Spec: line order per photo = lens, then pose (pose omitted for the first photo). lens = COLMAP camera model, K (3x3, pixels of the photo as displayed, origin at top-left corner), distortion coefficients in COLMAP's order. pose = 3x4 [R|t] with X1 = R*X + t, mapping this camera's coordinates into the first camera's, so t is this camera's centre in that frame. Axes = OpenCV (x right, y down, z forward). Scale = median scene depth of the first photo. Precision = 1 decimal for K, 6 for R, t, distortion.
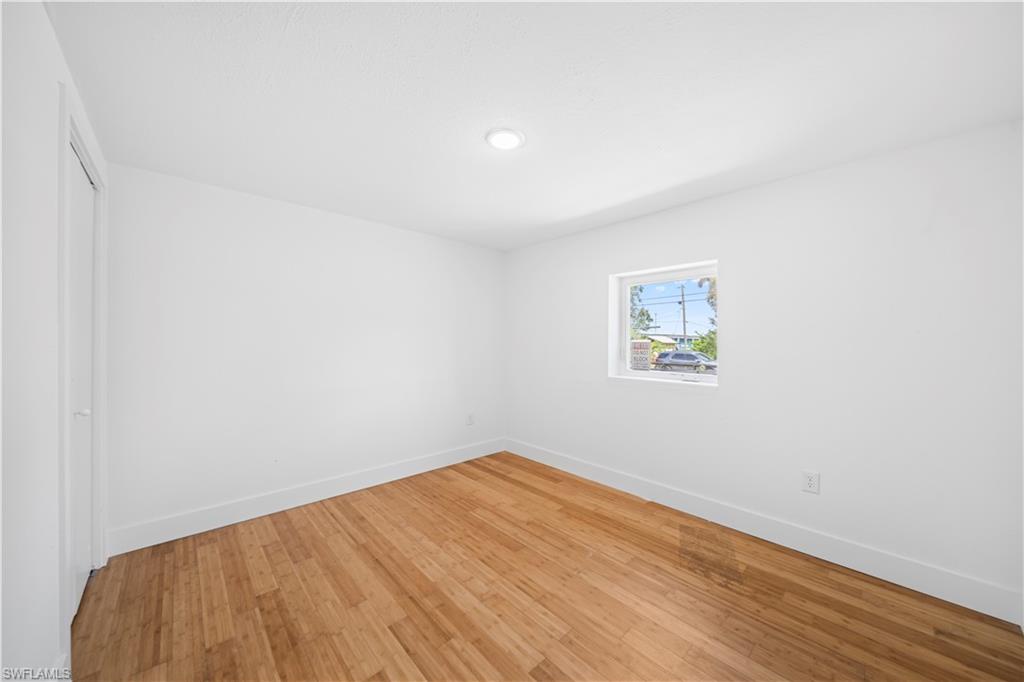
lens RADIAL K [[361.5, 0, 517.0], [0, 361.5, 339.0], [0, 0, 1]] dist [-0.000992, -0.000227]
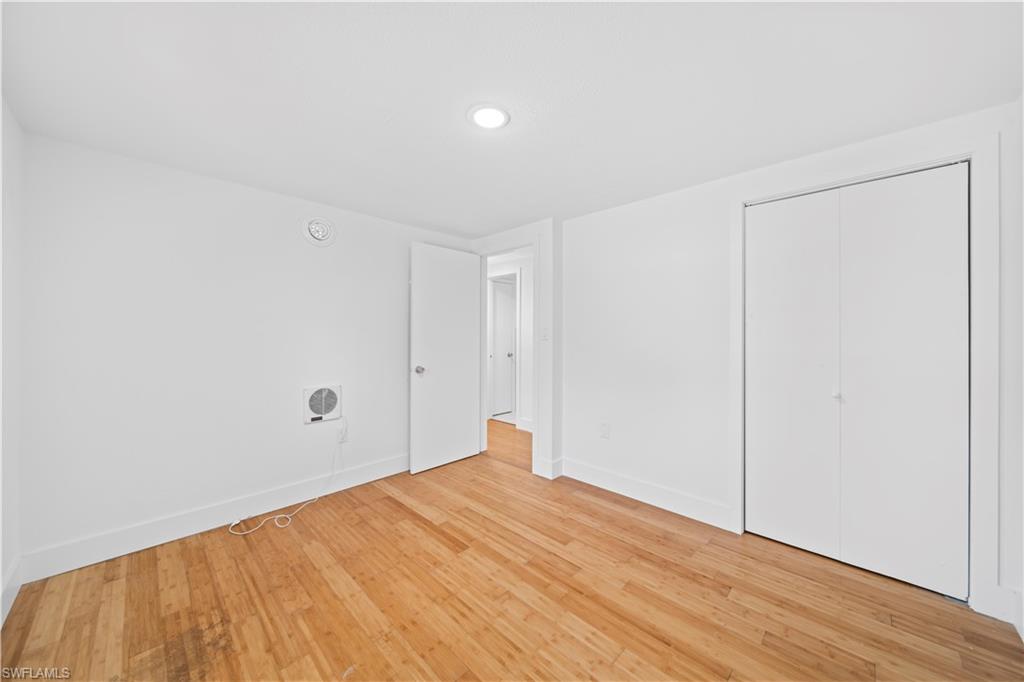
lens RADIAL K [[361.5, 0, 517.0], [0, 361.5, 339.0], [0, 0, 1]] dist [-0.000992, -0.000227]
pose [[-0.998593, -0.007501, -0.052491, -0.061408], [-0.007869, 0.999946, 0.006820, 0.014695], [0.052437, 0.007224, -0.998598, 1.948788]]
